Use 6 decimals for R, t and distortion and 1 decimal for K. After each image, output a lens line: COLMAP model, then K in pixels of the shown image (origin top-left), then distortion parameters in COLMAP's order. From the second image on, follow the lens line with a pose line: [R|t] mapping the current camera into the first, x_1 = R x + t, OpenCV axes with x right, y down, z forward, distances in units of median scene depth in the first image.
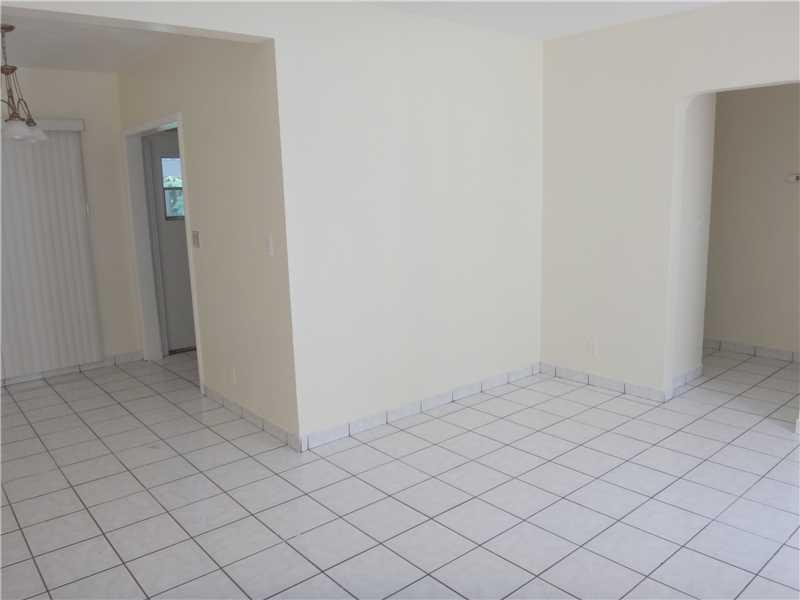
lens RADIAL K [[621.6, 0, 400.4], [0, 621.6, 308.0], [0, 0, 1]] dist [-0.048943, -0.007470]
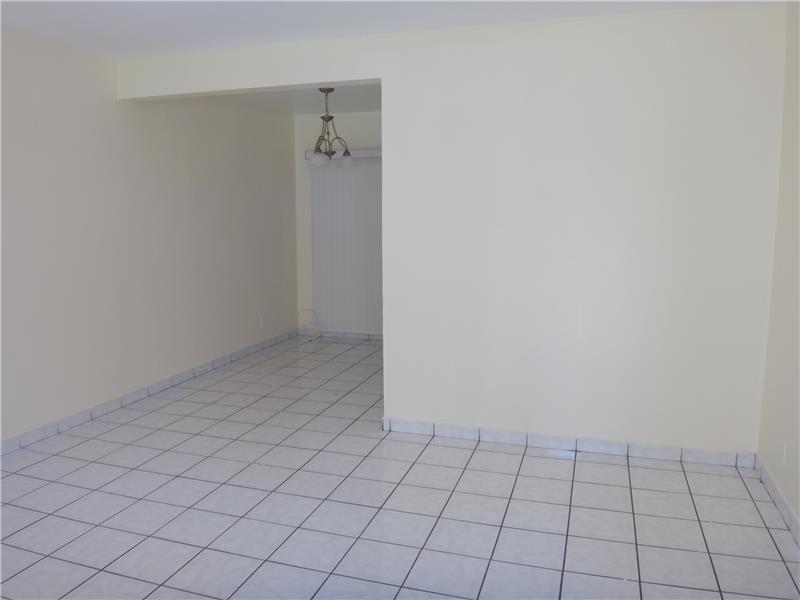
lens RADIAL K [[621.6, 0, 400.4], [0, 621.6, 301.4], [0, 0, 1]] dist [-0.048943, -0.007470]
pose [[0.536531, 0.146898, -0.830997, 0.774690], [-0.176034, 0.982552, 0.060032, -0.076731], [0.825316, 0.114074, 0.553029, 0.359344]]
